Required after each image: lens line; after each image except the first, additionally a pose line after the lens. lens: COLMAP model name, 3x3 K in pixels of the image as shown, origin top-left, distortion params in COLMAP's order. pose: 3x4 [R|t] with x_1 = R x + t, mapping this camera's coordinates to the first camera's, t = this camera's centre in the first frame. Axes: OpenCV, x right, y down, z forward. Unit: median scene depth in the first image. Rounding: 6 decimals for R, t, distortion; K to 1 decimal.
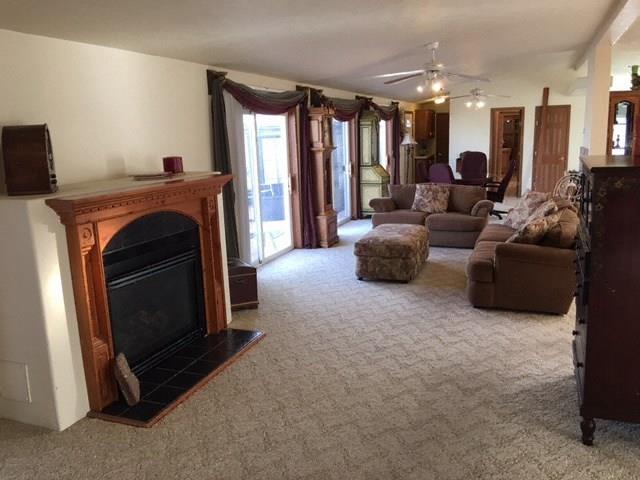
lens RADIAL K [[540.0, 0, 323.5], [0, 540.0, 239.4], [0, 0, 1]] dist [0.063281, -0.103204]
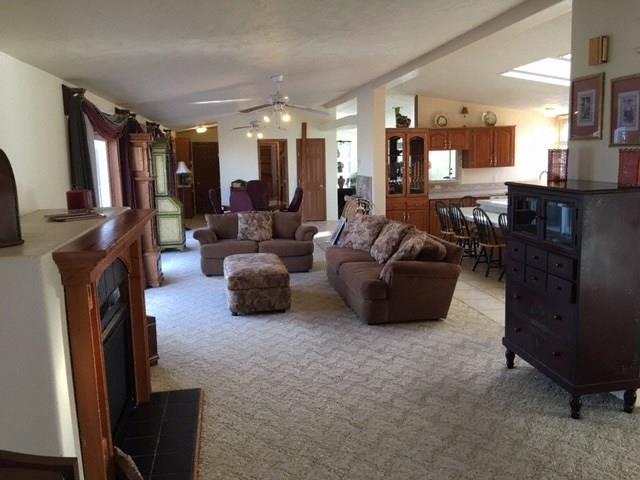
lens RADIAL K [[540.0, 0, 321.5], [0, 540.0, 237.6], [0, 0, 1]] dist [0.063281, -0.103204]
pose [[0.861466, -0.066241, 0.503476, -0.279938], [0.093658, 0.995173, -0.029319, -0.019518], [-0.499104, 0.072411, 0.863511, 0.099921]]
